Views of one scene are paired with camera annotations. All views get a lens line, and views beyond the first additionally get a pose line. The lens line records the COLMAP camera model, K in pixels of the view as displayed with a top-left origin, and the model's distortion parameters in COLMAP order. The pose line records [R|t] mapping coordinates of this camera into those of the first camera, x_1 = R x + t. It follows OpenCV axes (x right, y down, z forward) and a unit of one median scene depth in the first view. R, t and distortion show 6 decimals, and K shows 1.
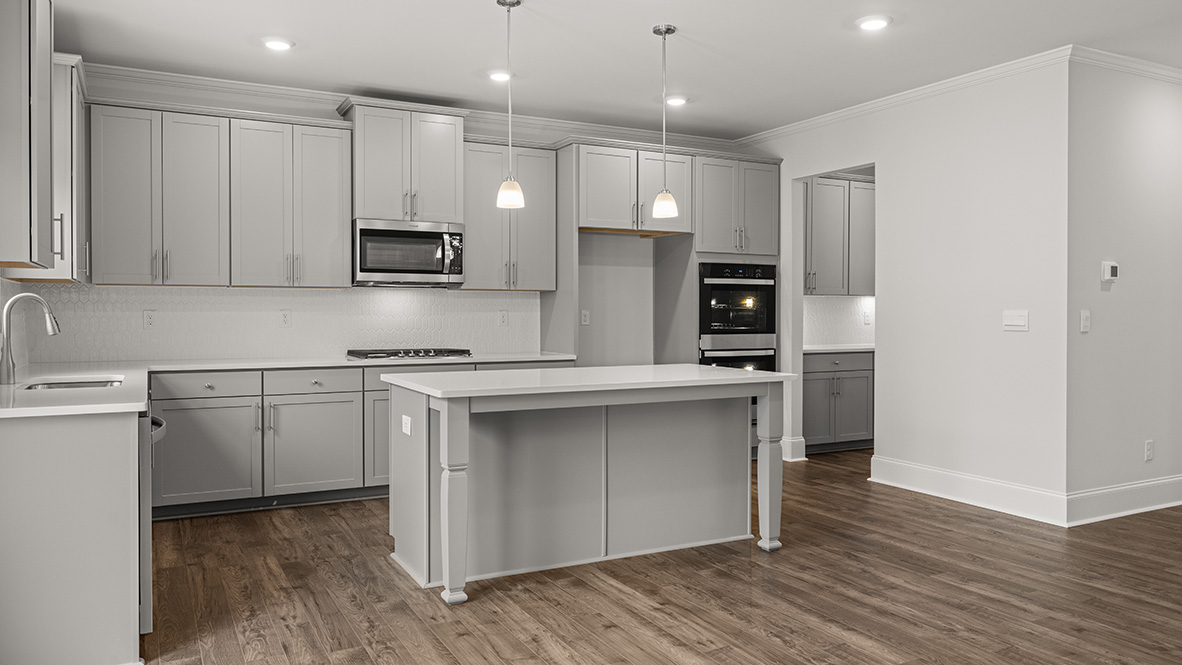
lens RADIAL K [[835.7, 0, 591.5], [0, 835.7, 327.1], [0, 0, 1]] dist [-0.011883, 0.000741]
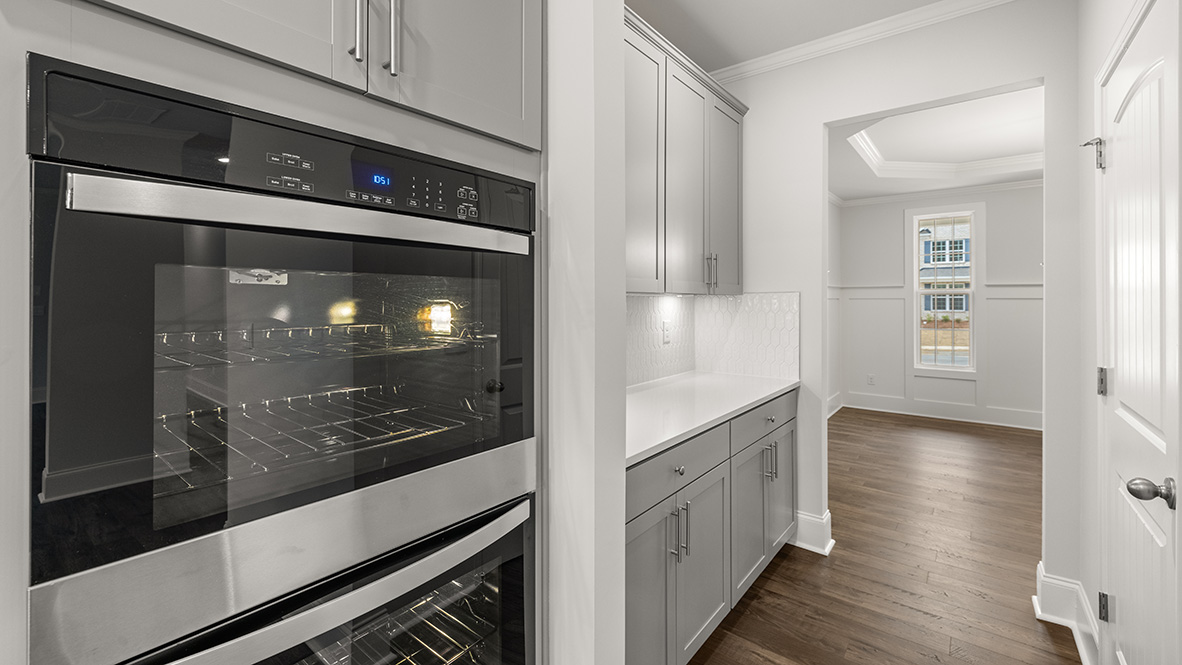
lens RADIAL K [[487.0, 0, 590.3], [0, 487.0, 297.2], [0, 0, 1]] dist [-0.004691, -0.000083]
pose [[0.916179, 0.000922, 0.400769, 0.207260], [0.008266, 0.999741, -0.021196, -0.040304], [-0.400685, 0.022732, 0.915934, 1.010562]]
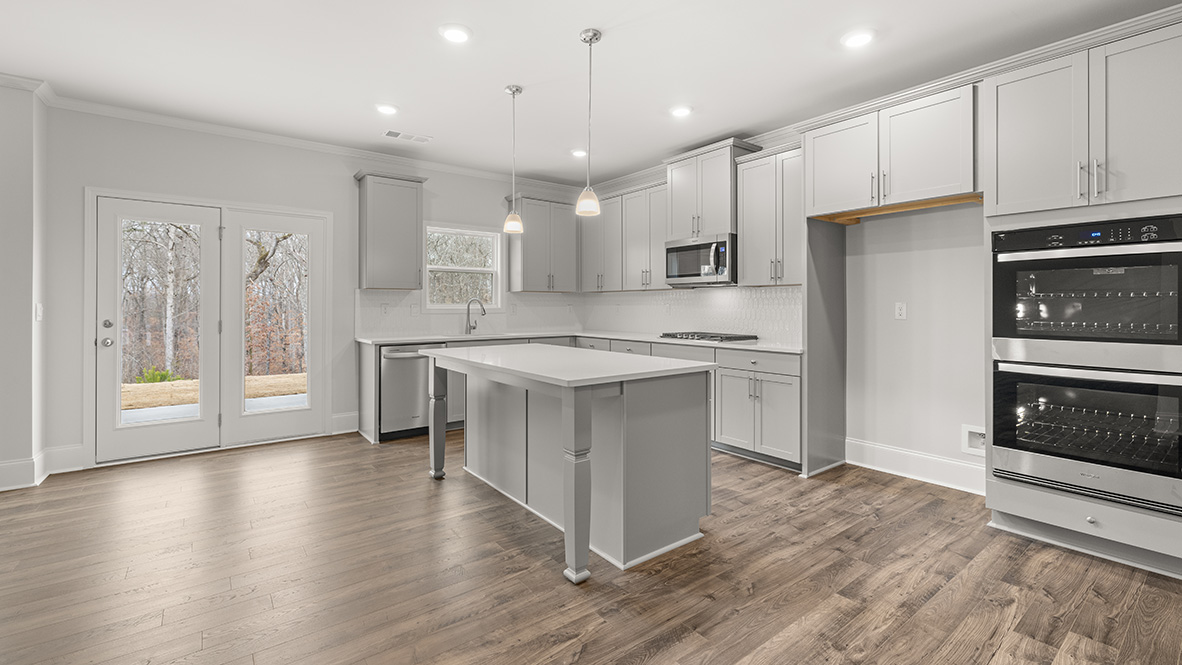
lens RADIAL K [[508.2, 0, 592.1], [0, 508.2, 305.2], [0, 0, 1]] dist [-0.002787, 0.000136]
pose [[0.167386, -0.003322, -0.985886, 0.548093], [-0.017961, 0.999818, -0.006418, -0.010134], [0.985728, 0.018782, 0.167296, 0.689692]]
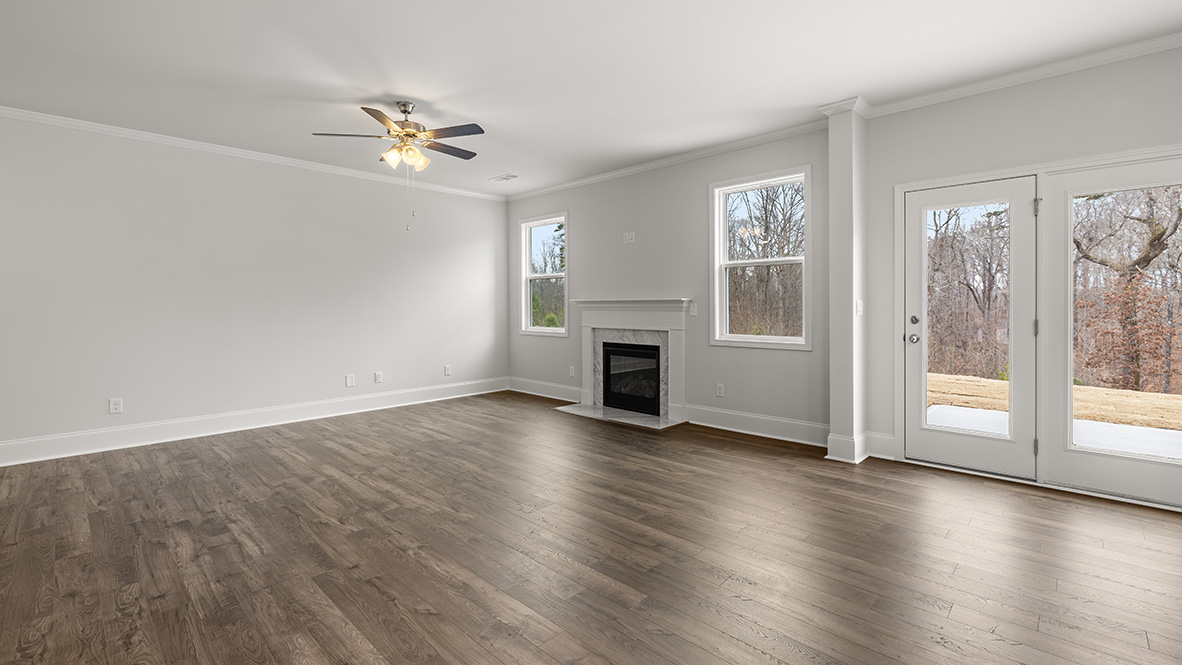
lens RADIAL K [[508.2, 0, 592.1], [0, 508.2, 305.2], [0, 0, 1]] dist [-0.002787, 0.000136]
pose [[-0.951652, 0.004499, -0.307145, 0.383030], [-0.001489, 0.999813, 0.019258, -0.009726], [0.307174, 0.018784, -0.951468, 0.671282]]
